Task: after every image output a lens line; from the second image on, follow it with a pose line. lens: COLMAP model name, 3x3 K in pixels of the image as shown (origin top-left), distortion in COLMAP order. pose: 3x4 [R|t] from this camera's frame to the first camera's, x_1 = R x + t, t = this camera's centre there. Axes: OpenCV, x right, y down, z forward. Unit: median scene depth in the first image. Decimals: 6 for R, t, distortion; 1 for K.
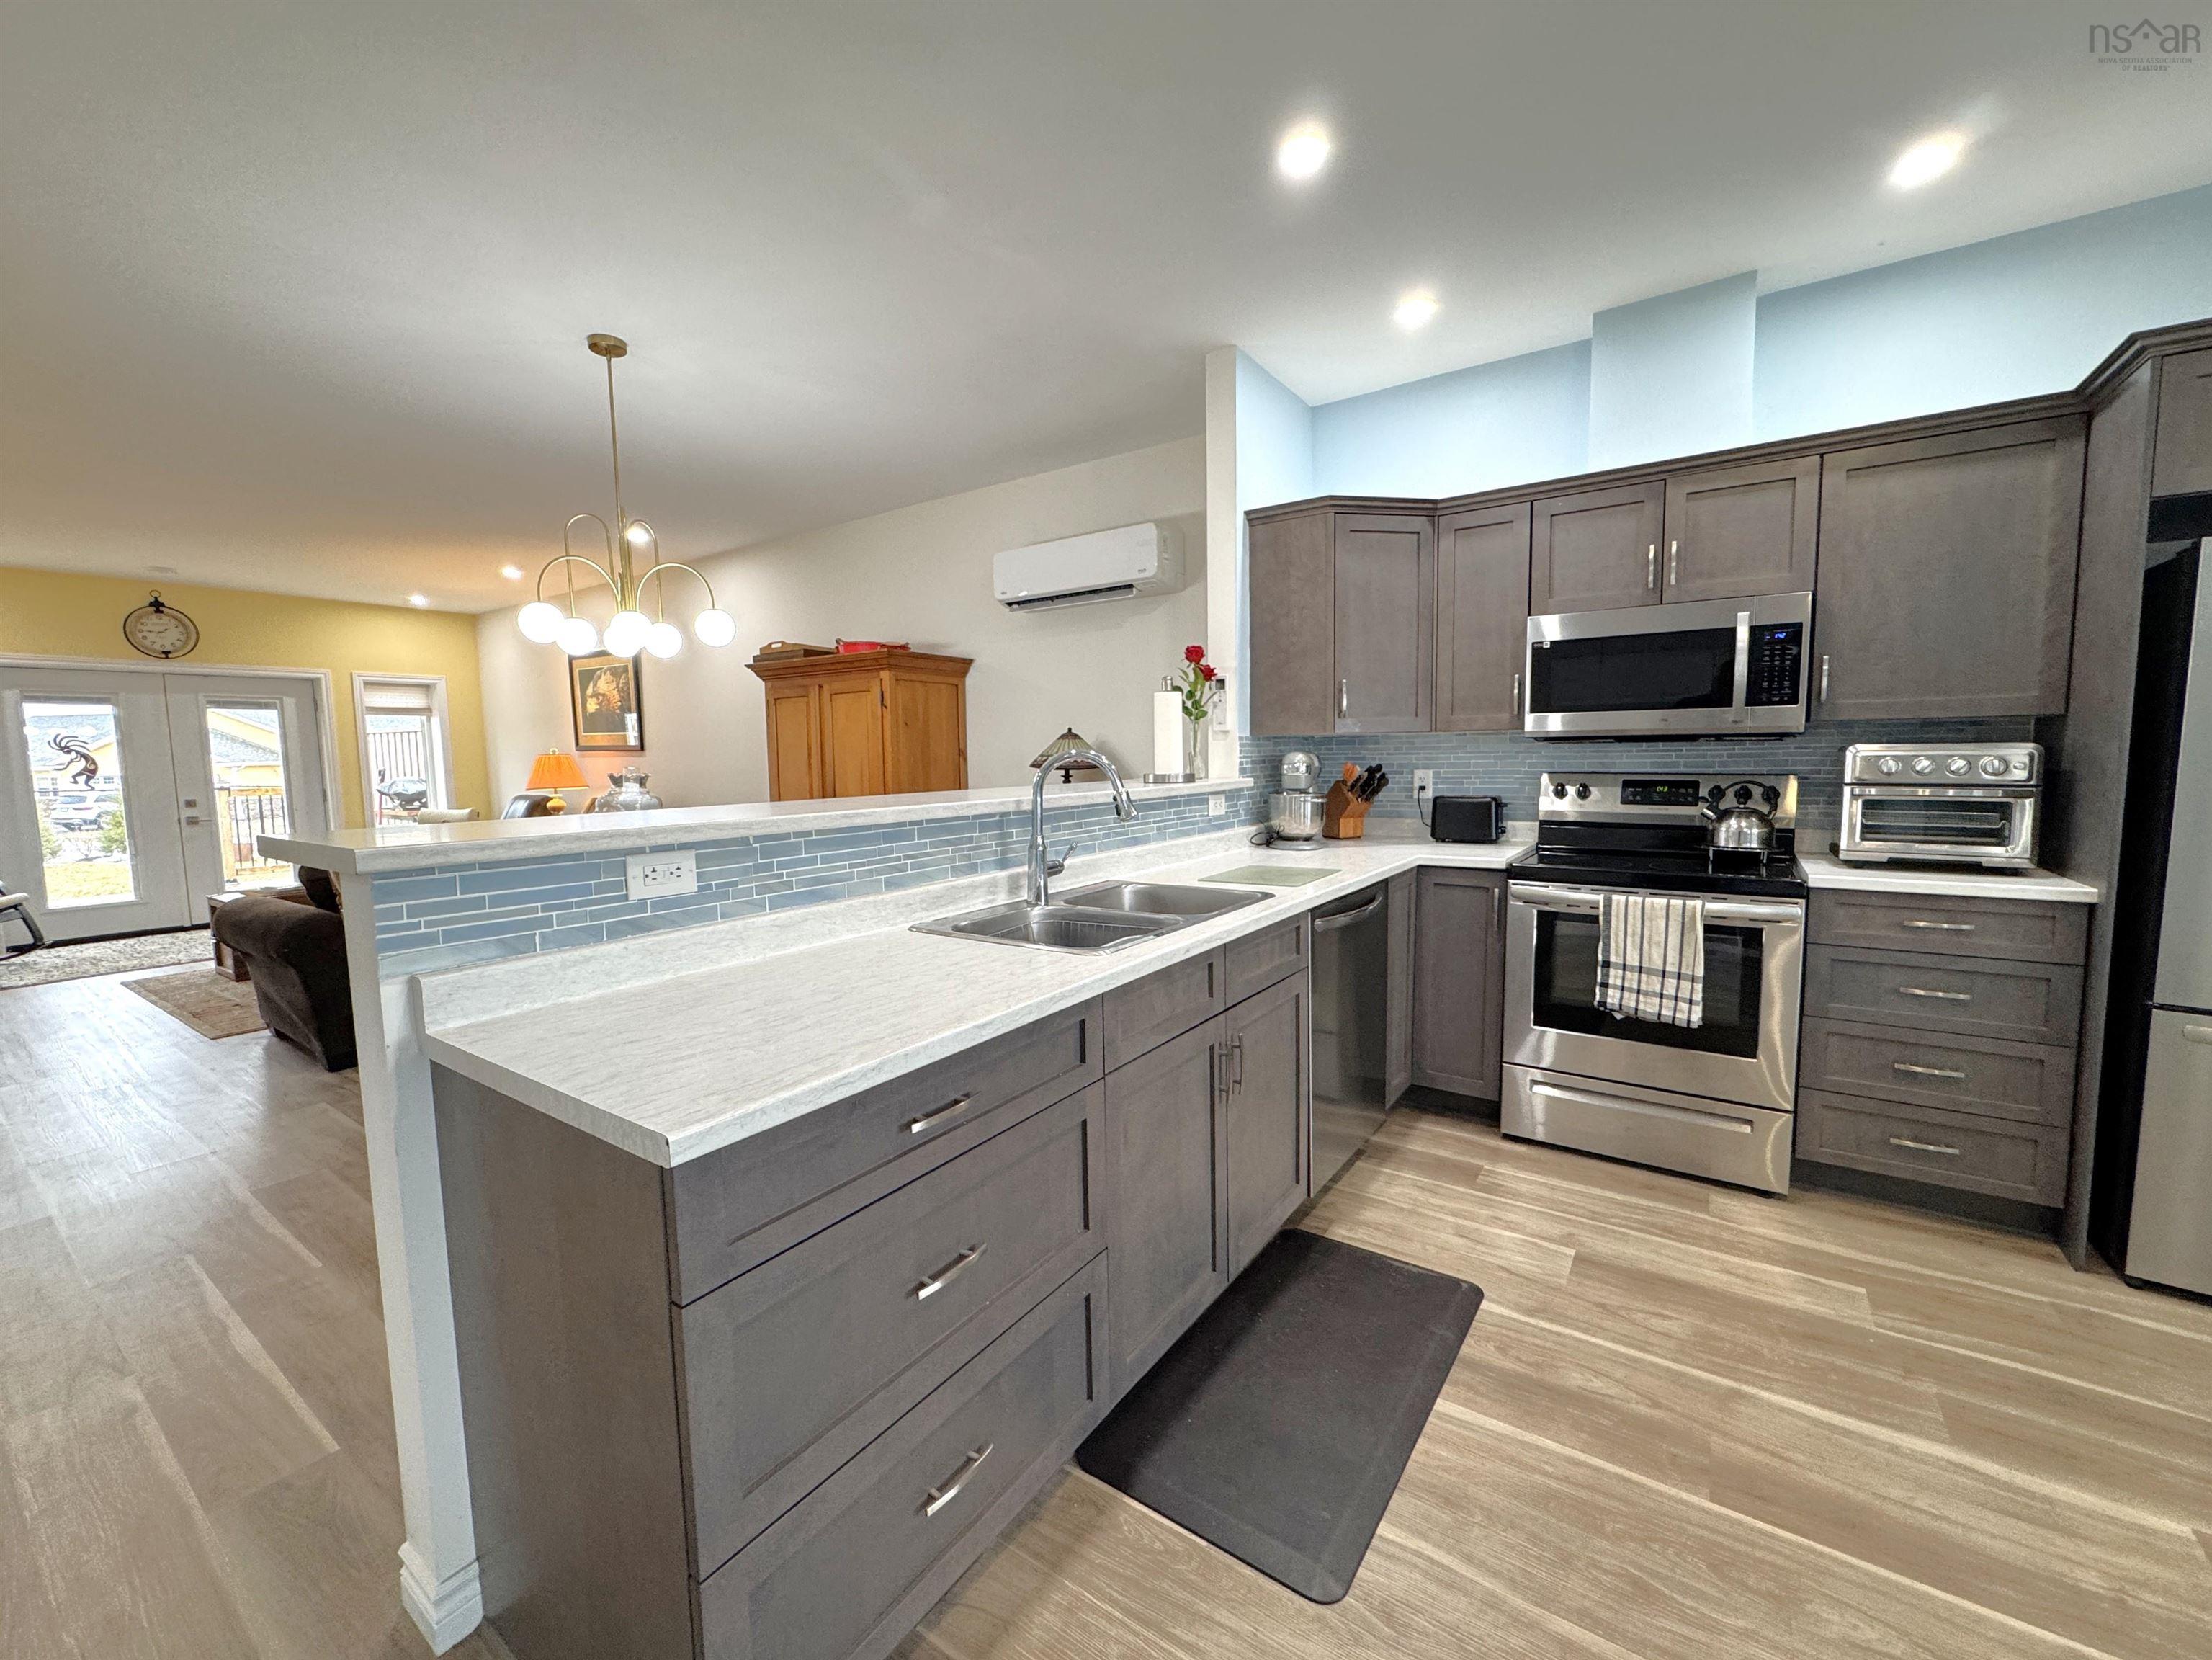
lens RADIAL K [[885.9, 0, 1106.0], [0, 885.9, 830.0], [0, 0, 1]] dist [-0.002316, 0.000321]
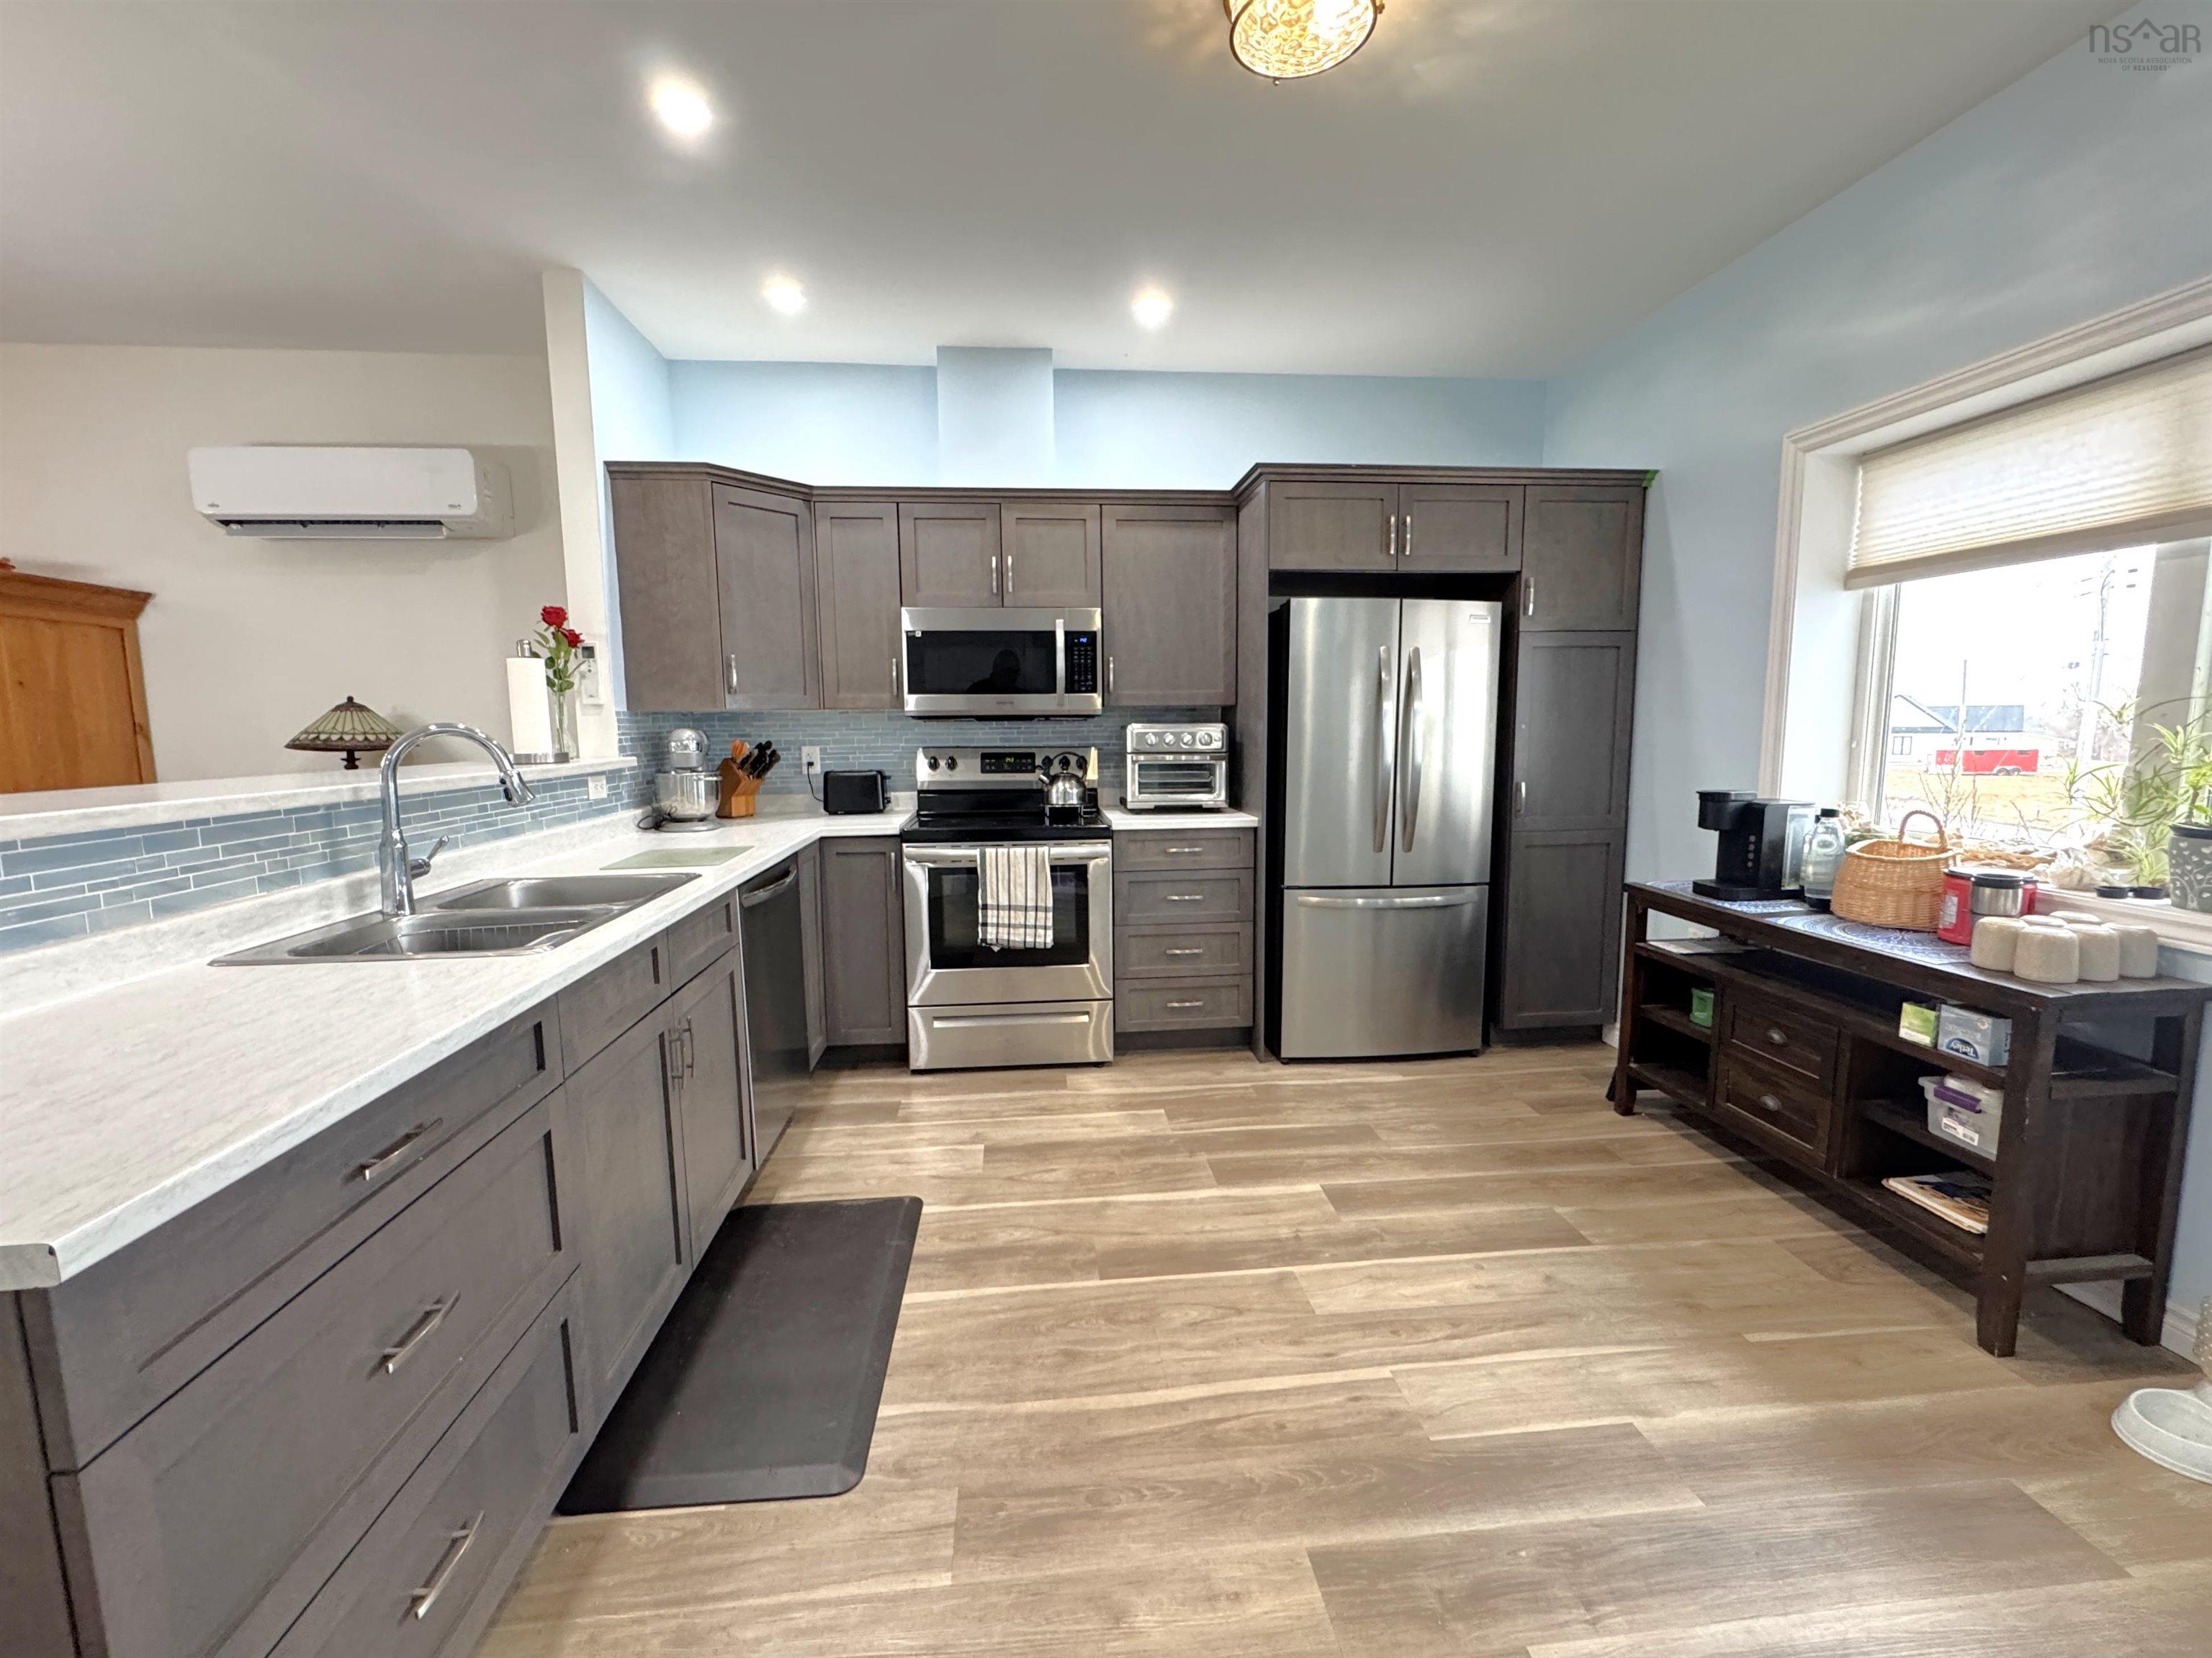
lens RADIAL K [[913.4, 0, 1106.0], [0, 913.4, 829.0], [0, 0, 1]] dist [-0.002322, -0.000041]
pose [[0.762976, -0.067525, 0.642891, -0.095456], [0.054955, 0.997704, 0.039573, 0.006860], [-0.644087, 0.005137, 0.764935, -0.048432]]
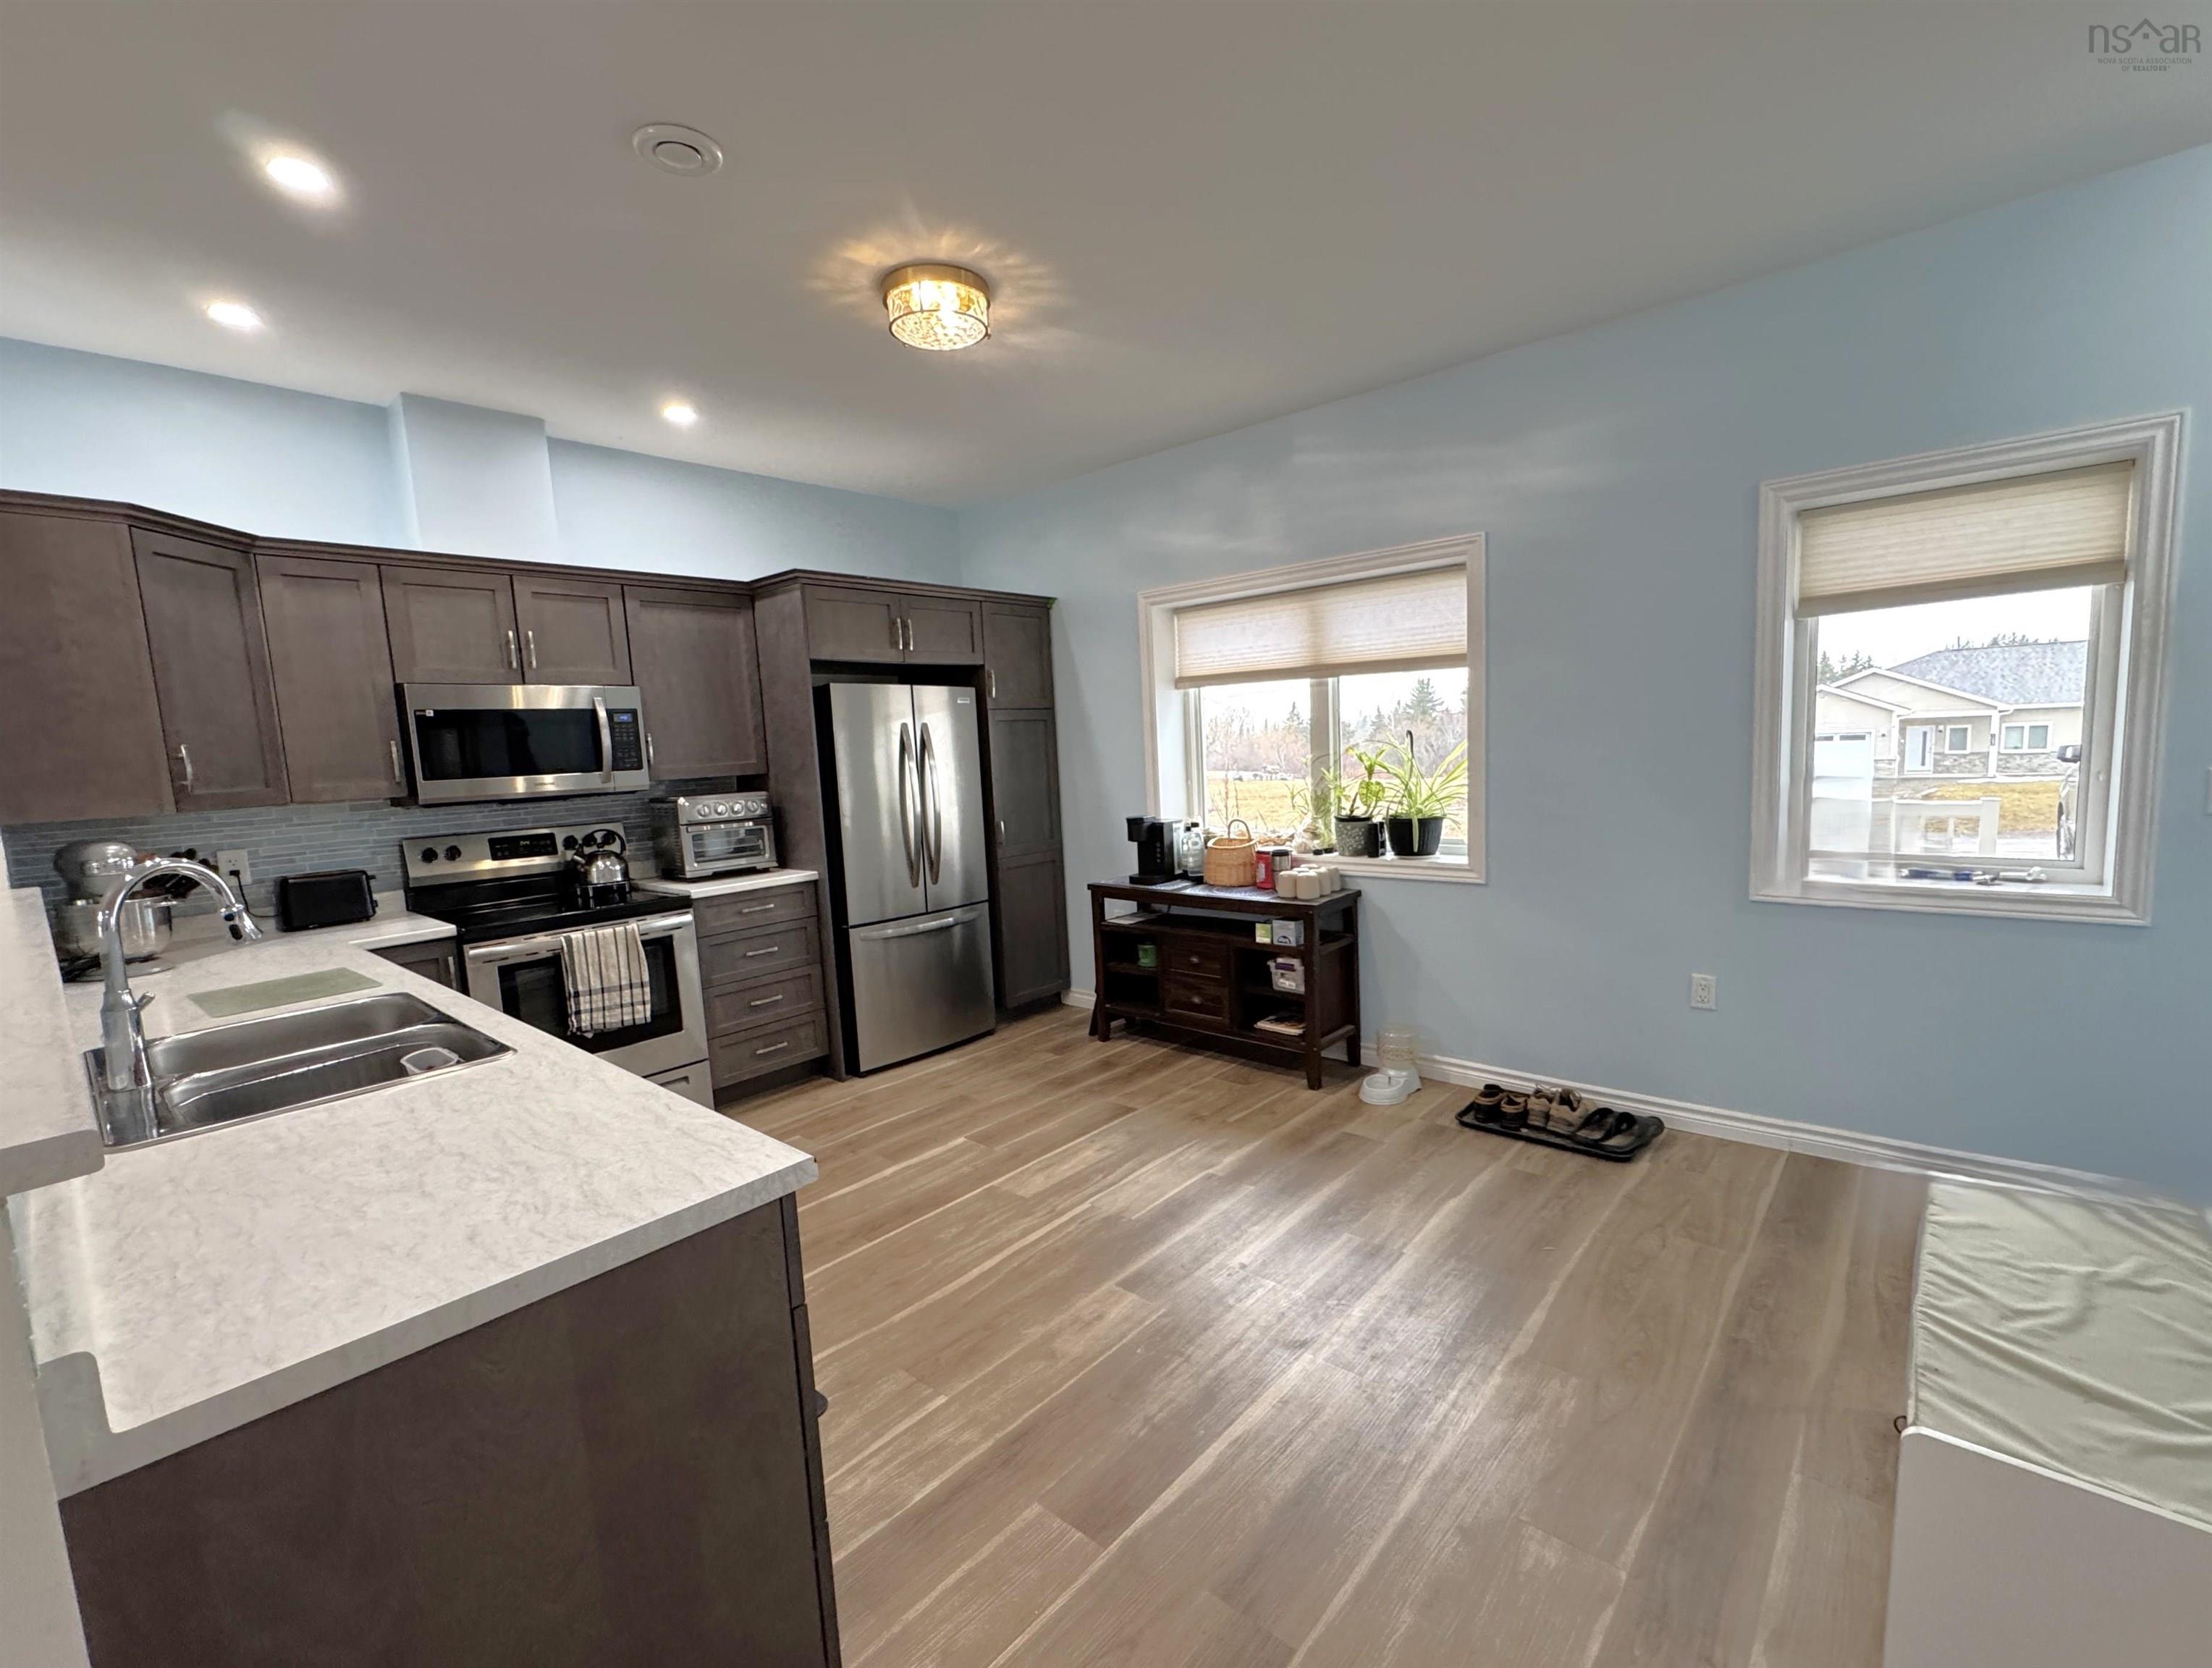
lens RADIAL K [[961.3, 0, 1135.7], [0, 961.3, 851.2], [0, 0, 1]] dist [0.000489, 0.000105]
pose [[0.102710, -0.104435, 0.989214, -0.592792], [0.132138, 0.987092, 0.090491, -0.051845], [-0.985896, 0.121419, 0.115184, 0.107142]]
